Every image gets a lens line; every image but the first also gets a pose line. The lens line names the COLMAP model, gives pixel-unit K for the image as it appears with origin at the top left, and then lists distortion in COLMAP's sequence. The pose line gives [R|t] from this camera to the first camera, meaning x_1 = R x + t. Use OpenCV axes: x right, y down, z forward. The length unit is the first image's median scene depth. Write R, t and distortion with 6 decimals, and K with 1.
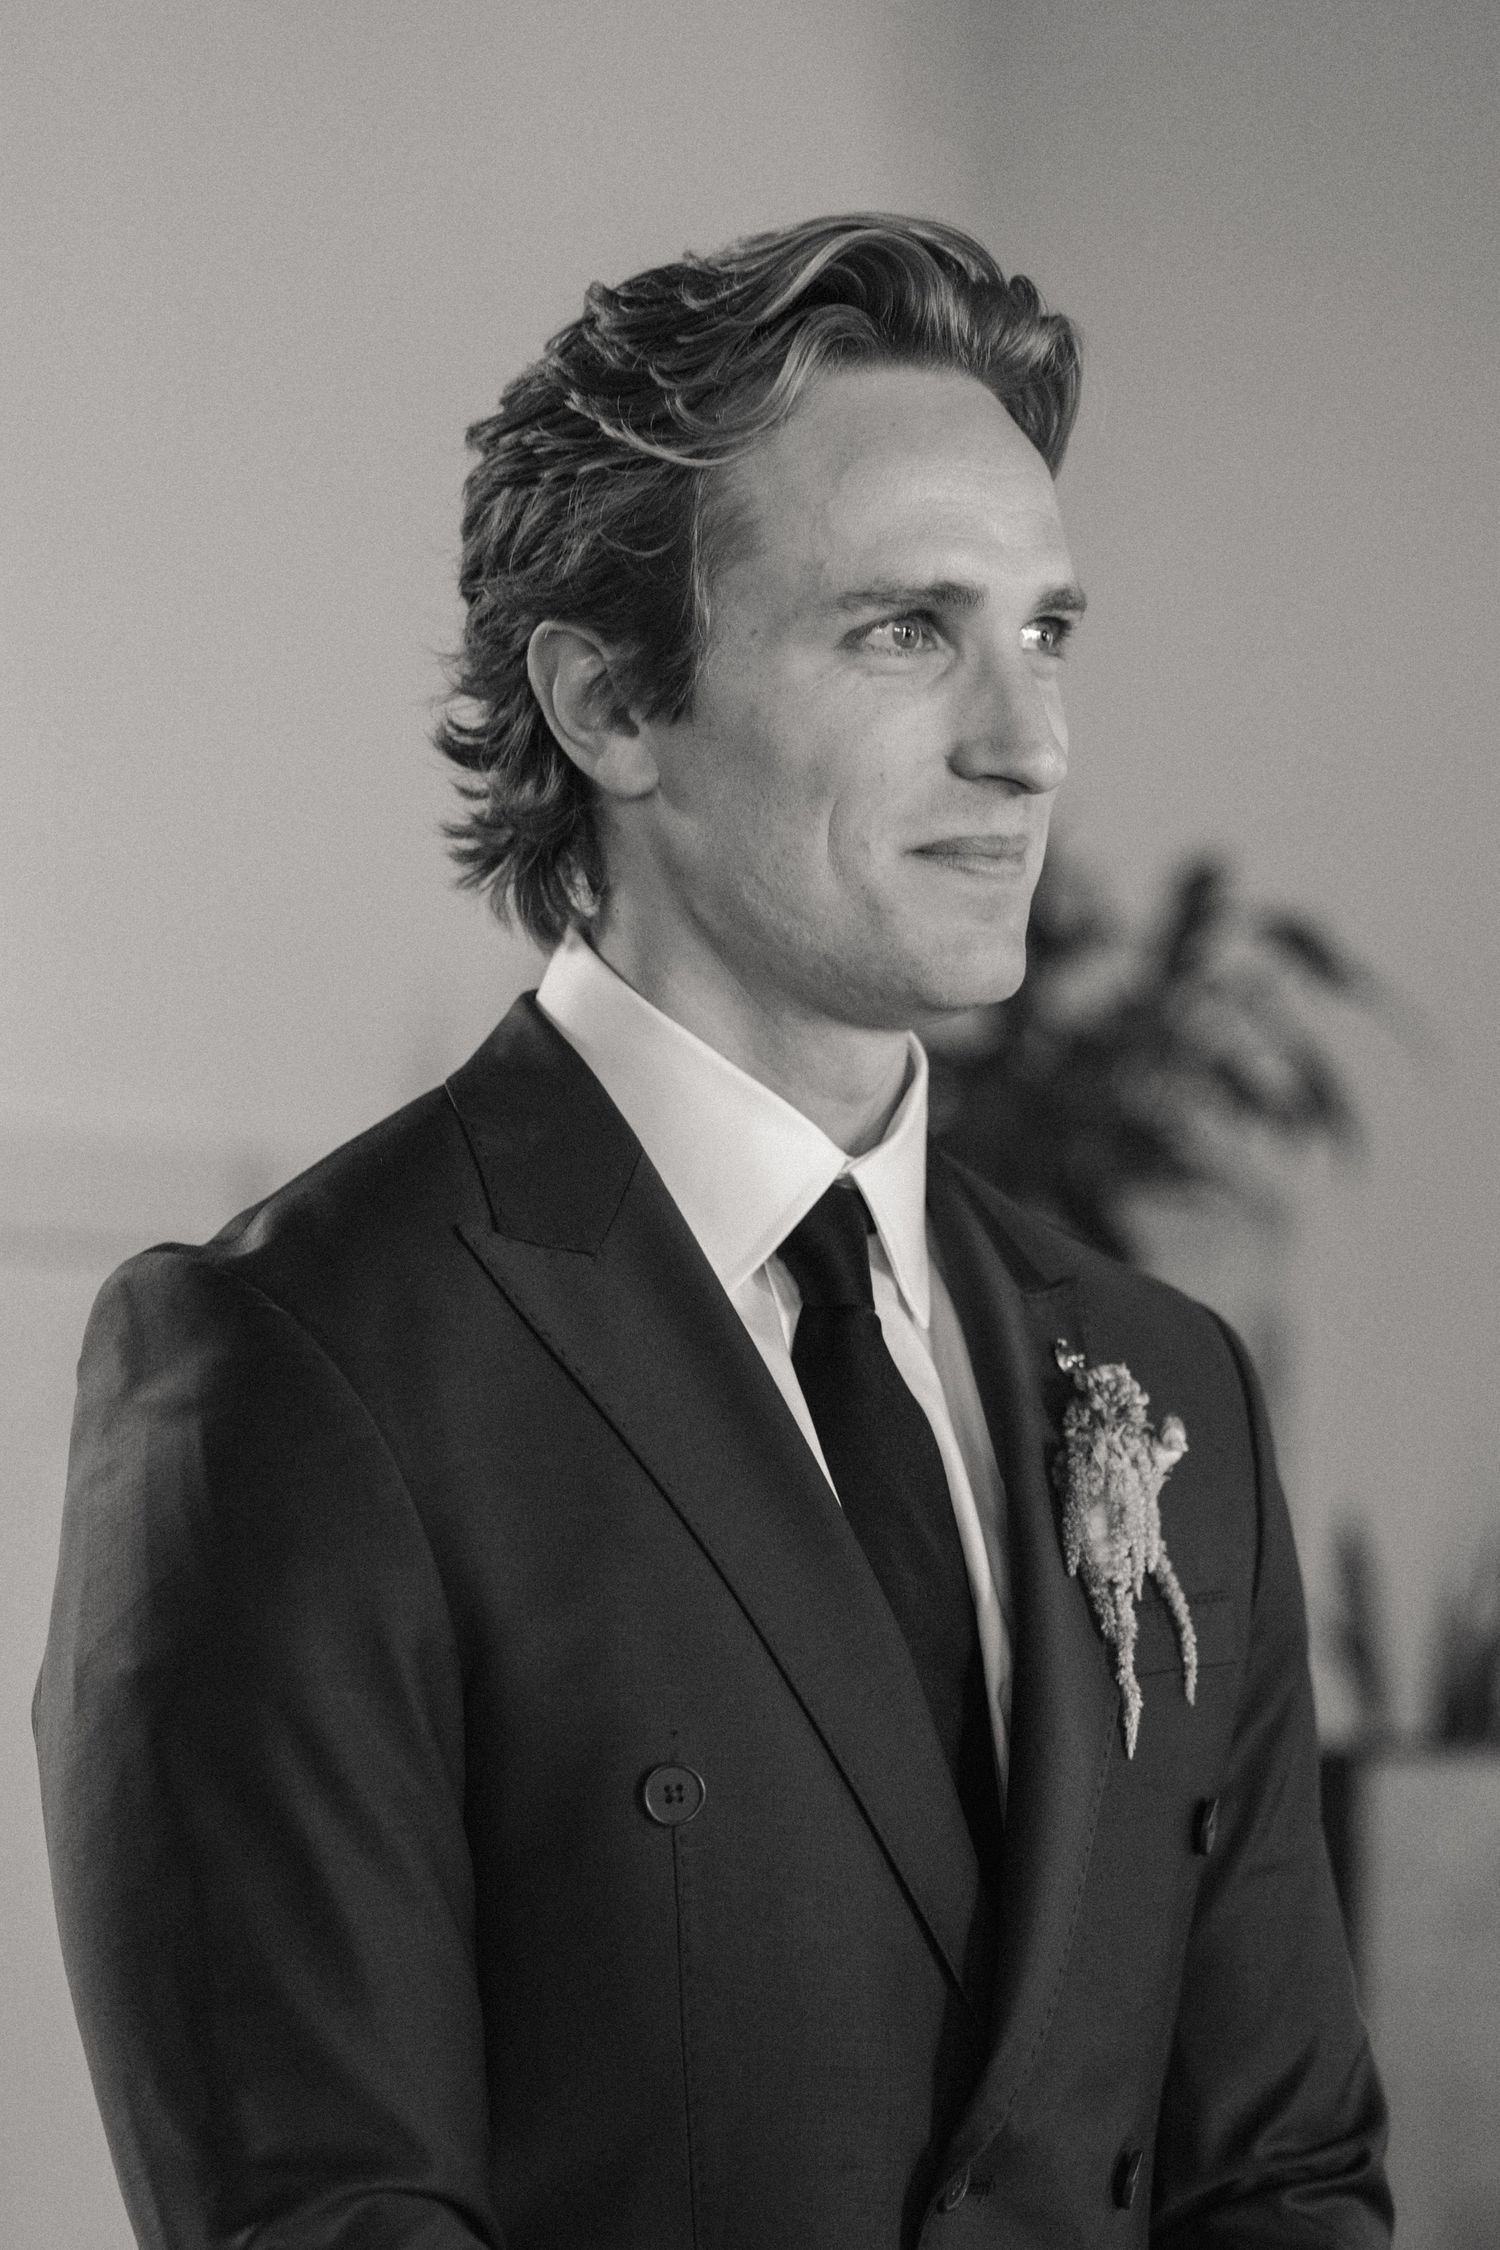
lens RADIAL K [[7525.6, 0, 750.0], [0, 7525.6, 1125.0], [0, 0, 1]] dist [-0.489695, 0.676592]
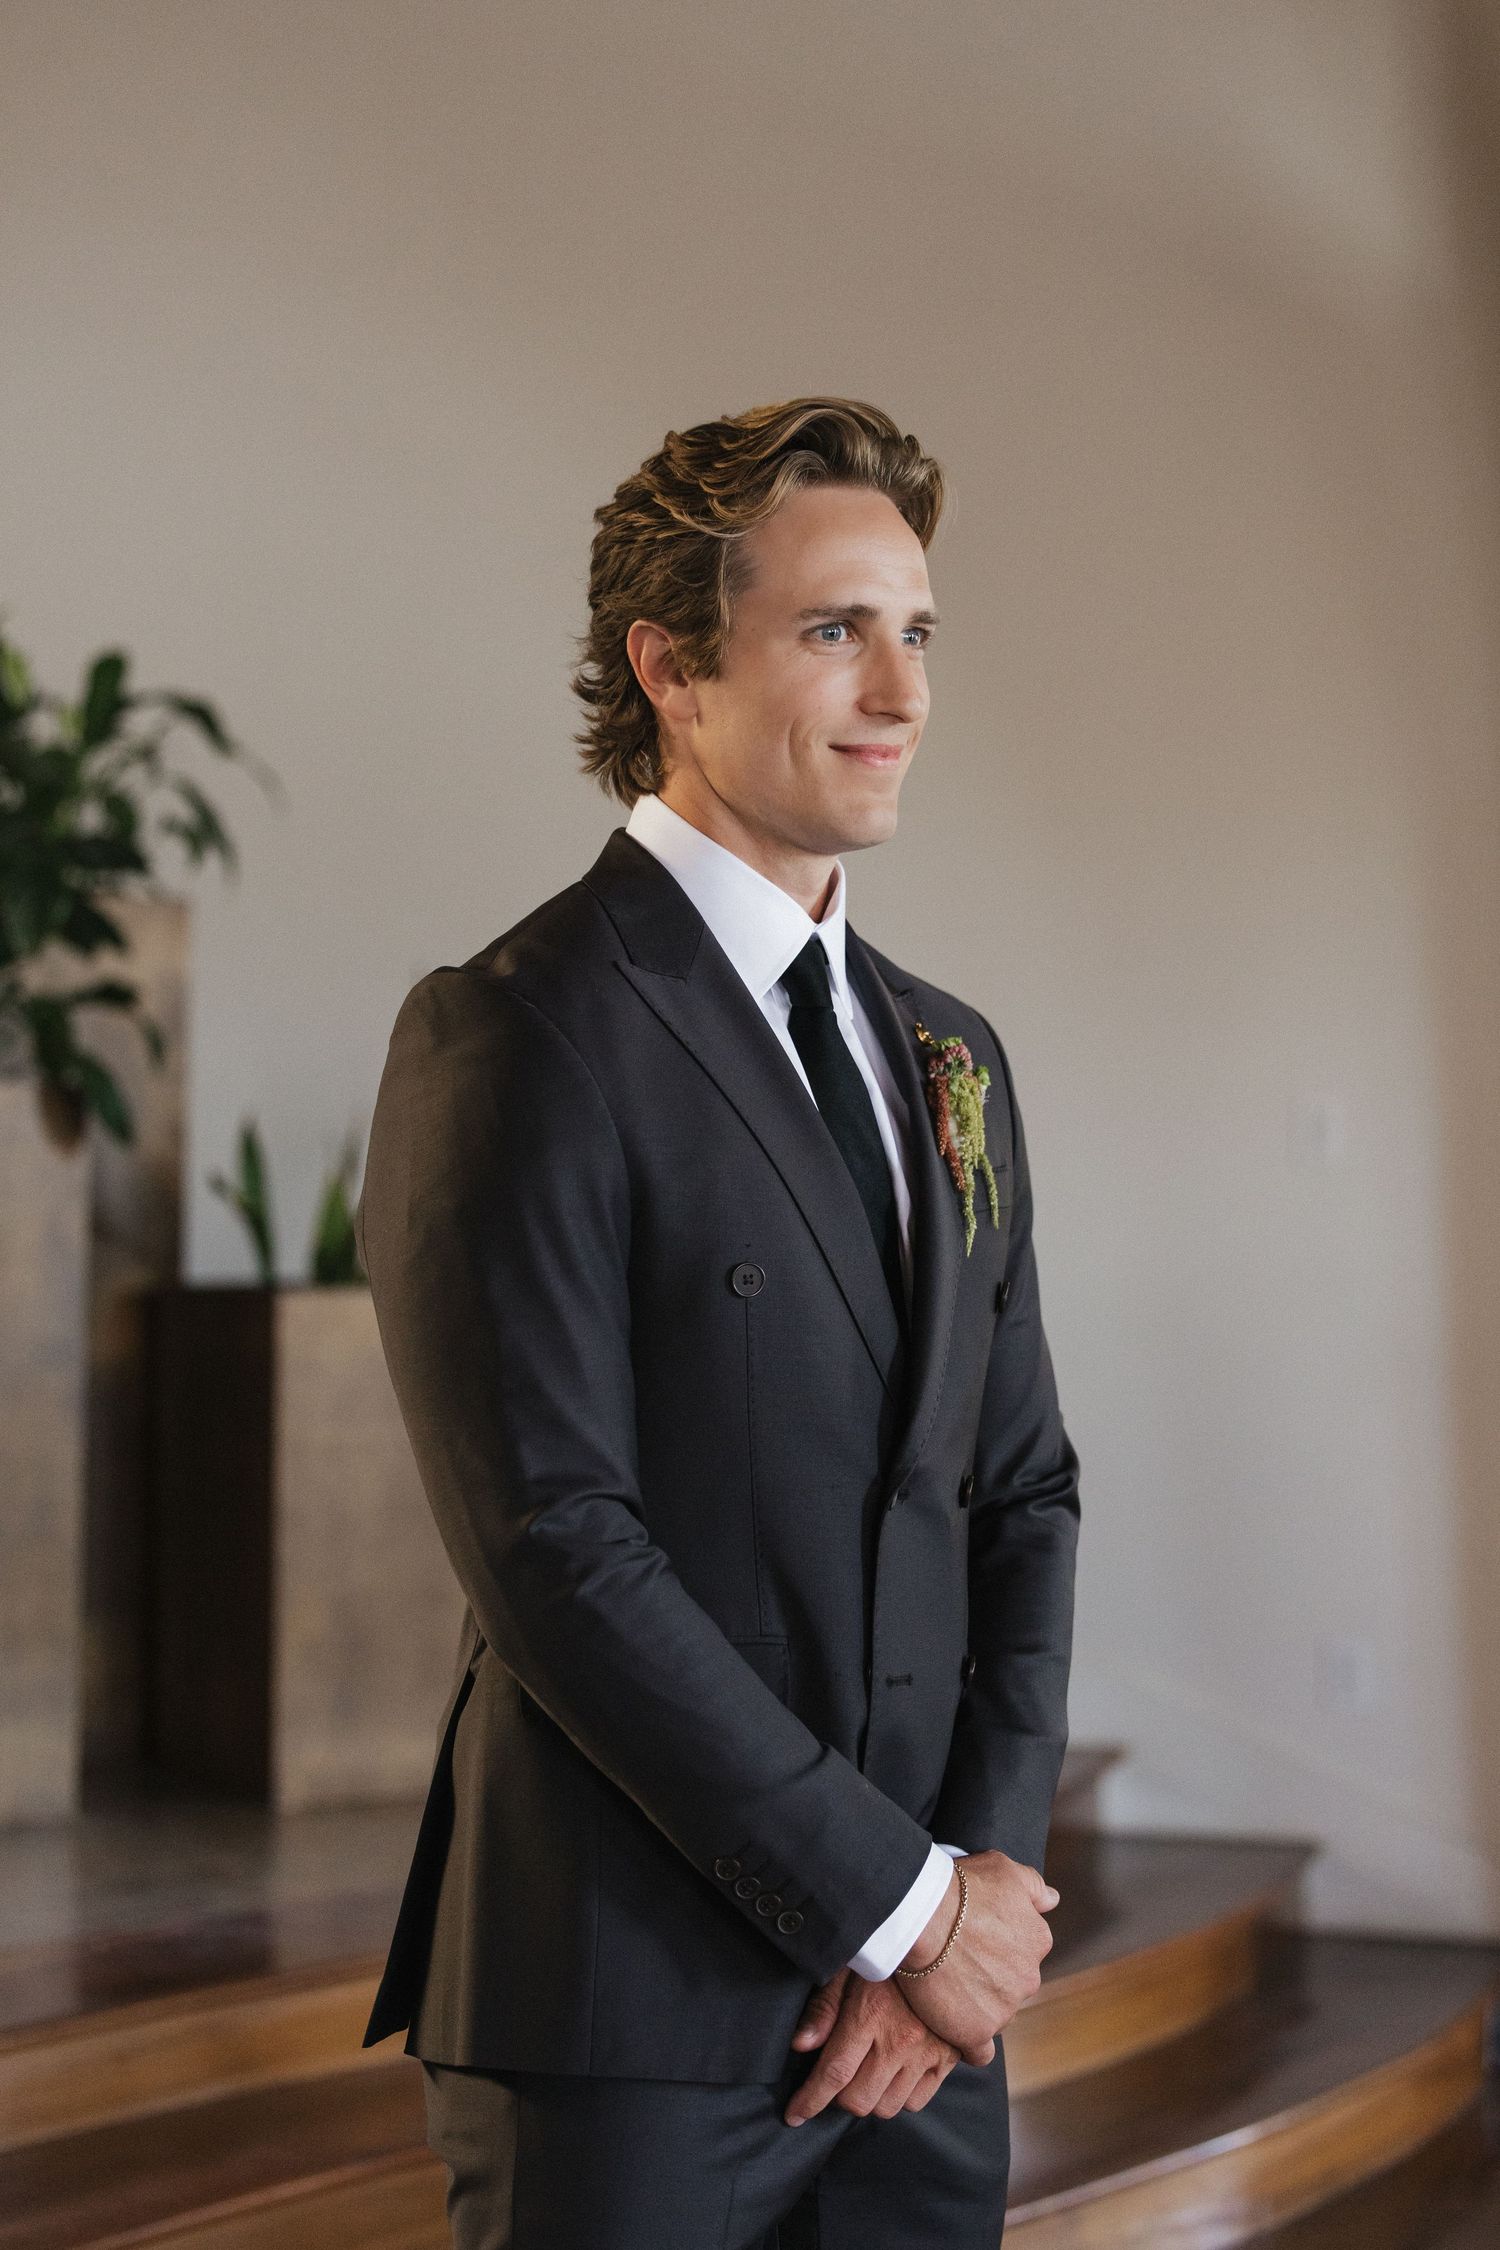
lens RADIAL K [[7525.6, 0, 750.0], [0, 7525.6, 1125.0], [0, 0, 1]] dist [-0.489695, 0.676592]
pose [[0.962587, 0.001364, 0.270970, -0.486188], [-0.013390, 0.999005, 0.042538, -0.023939], [-0.270643, -0.044575, 0.961647, -0.728016]]
